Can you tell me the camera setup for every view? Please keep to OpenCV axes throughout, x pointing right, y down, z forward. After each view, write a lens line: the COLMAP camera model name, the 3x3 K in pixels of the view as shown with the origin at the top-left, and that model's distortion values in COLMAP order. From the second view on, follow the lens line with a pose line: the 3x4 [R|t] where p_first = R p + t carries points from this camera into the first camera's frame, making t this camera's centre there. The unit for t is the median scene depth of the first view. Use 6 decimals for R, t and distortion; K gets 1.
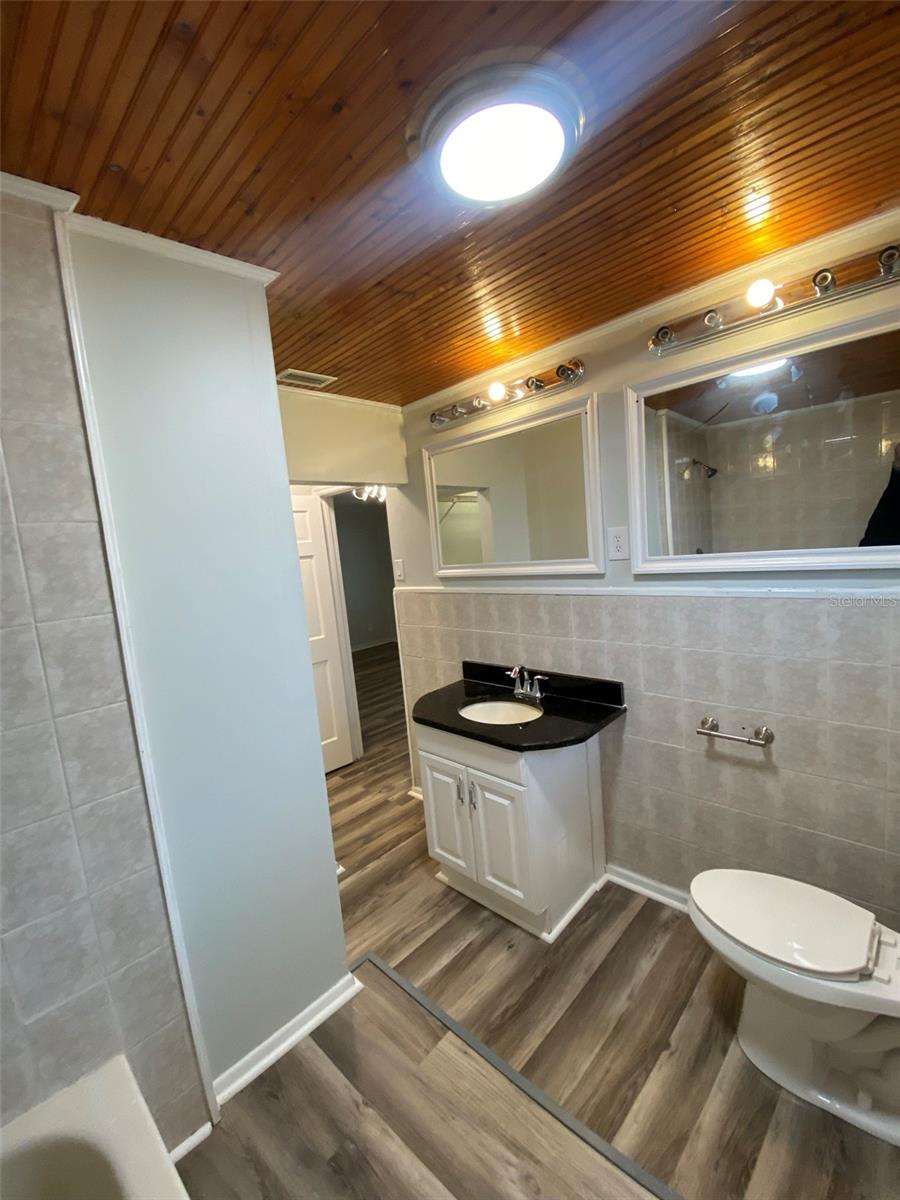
lens RADIAL K [[491.3, 0, 461.1], [0, 491.3, 594.2], [0, 0, 1]] dist [-0.040202, -0.000142]
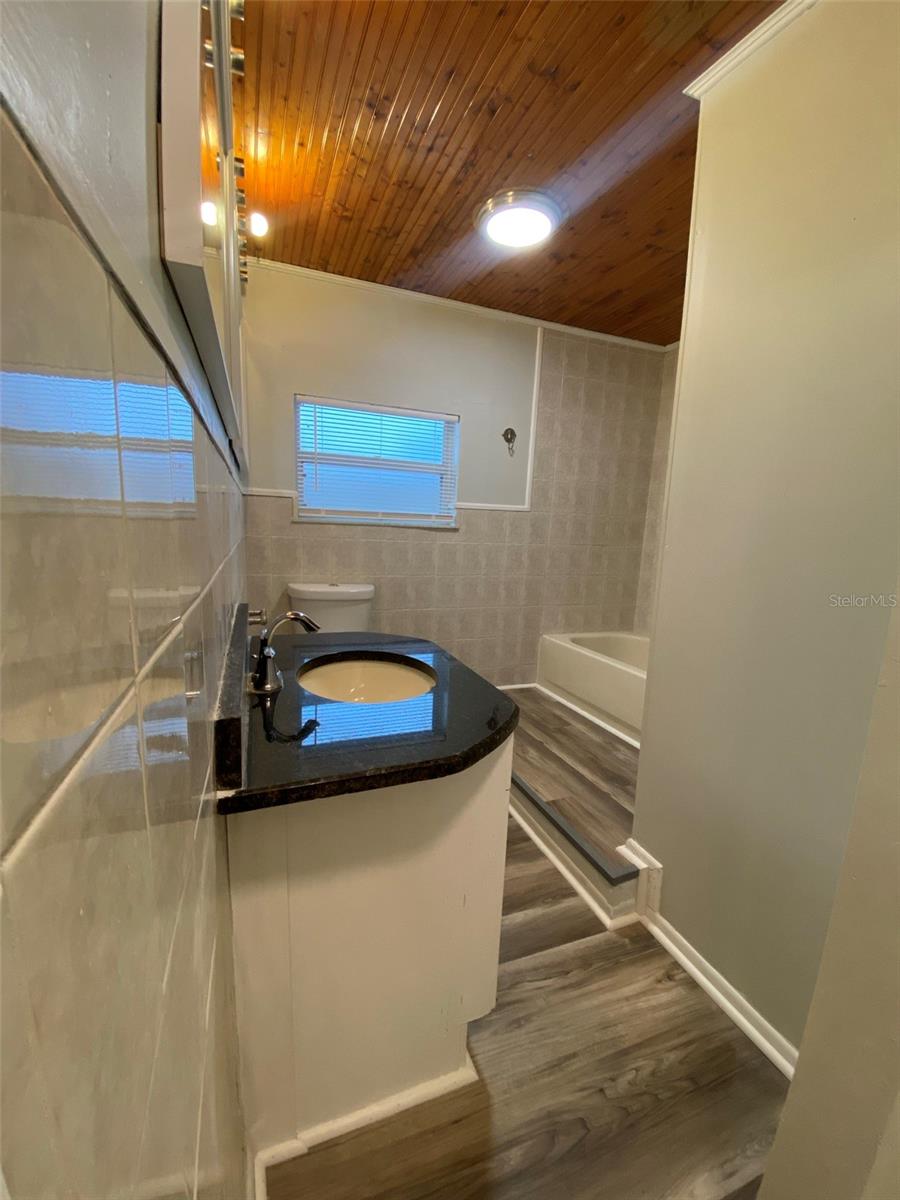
lens RADIAL K [[483.7, 0, 451.6], [0, 483.7, 605.5], [0, 0, 1]] dist [0.017091, -0.019150]
pose [[-0.902175, -0.024847, 0.430655, -0.286994], [0.082727, 0.969844, 0.229258, 0.060040], [-0.423364, 0.242458, -0.872913, 1.724458]]
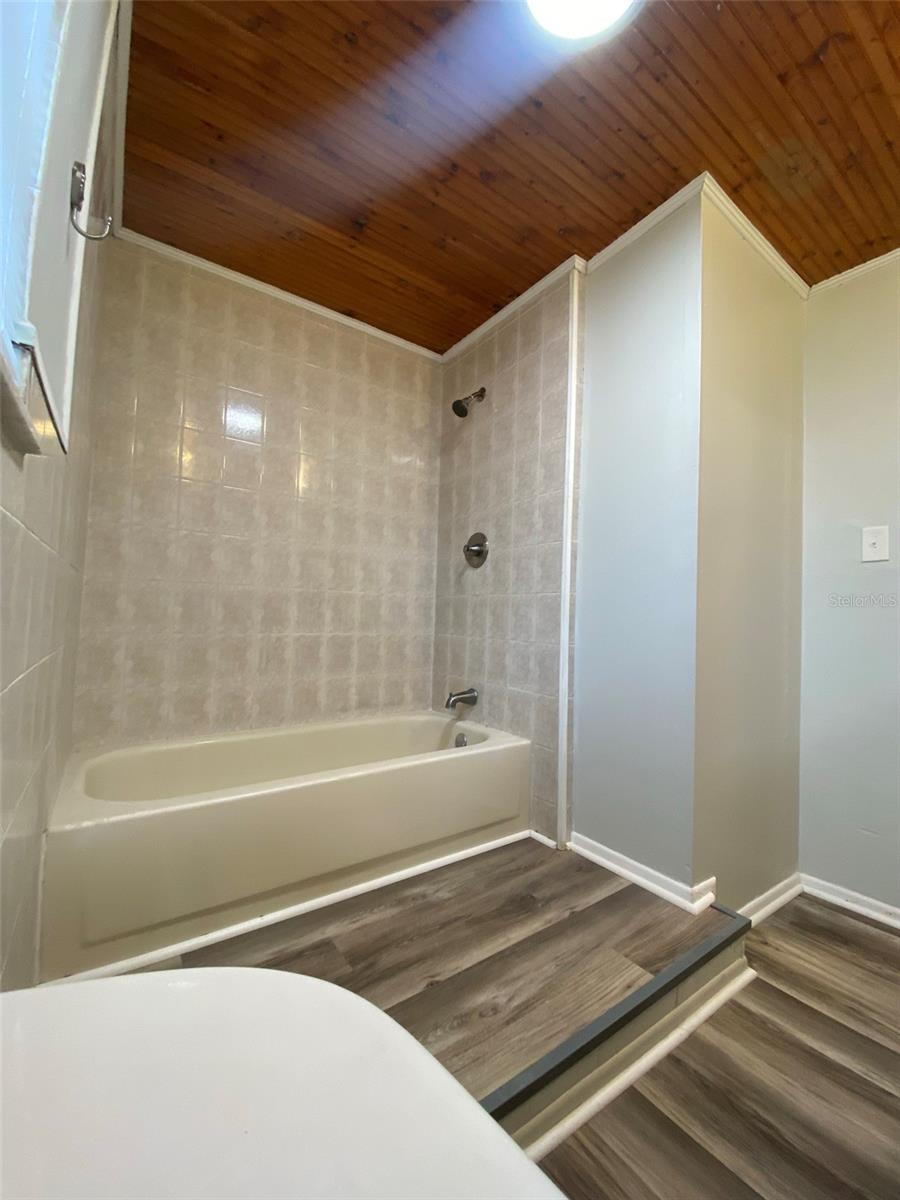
lens RADIAL K [[488.3, 0, 449.7], [0, 488.3, 601.7], [0, 0, 1]] dist [0.025003, -0.020544]
pose [[-0.206701, 0.053267, -0.976953, 0.676435], [-0.121703, 0.989362, 0.079694, 0.210505], [0.970805, 0.135370, -0.198020, 0.595616]]
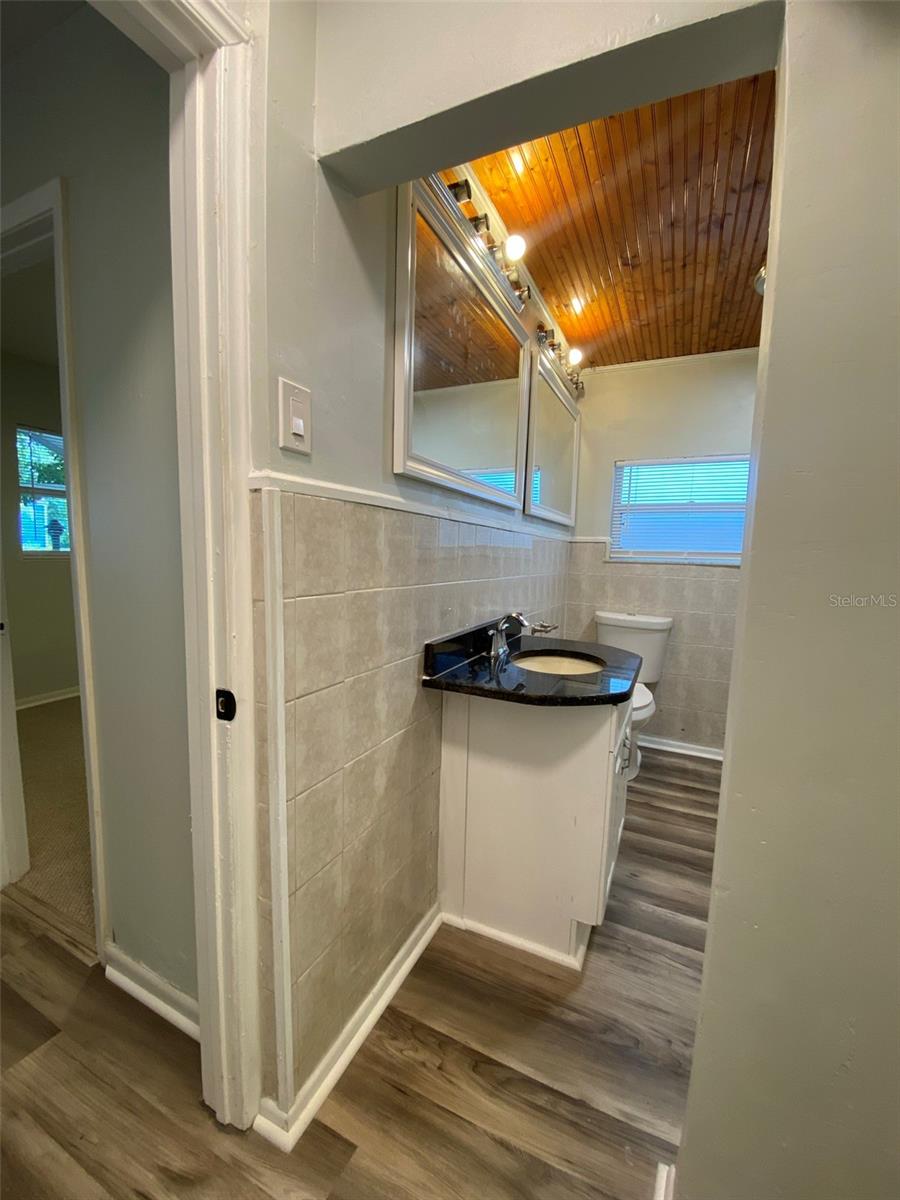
lens RADIAL K [[482.3, 0, 450.7], [0, 482.3, 602.9], [0, 0, 1]] dist [0.017291, -0.019430]
pose [[-0.308813, -0.023137, 0.950841, -0.755748], [0.104427, 0.992836, 0.058075, 0.097955], [-0.945373, 0.117228, -0.304184, 1.703765]]
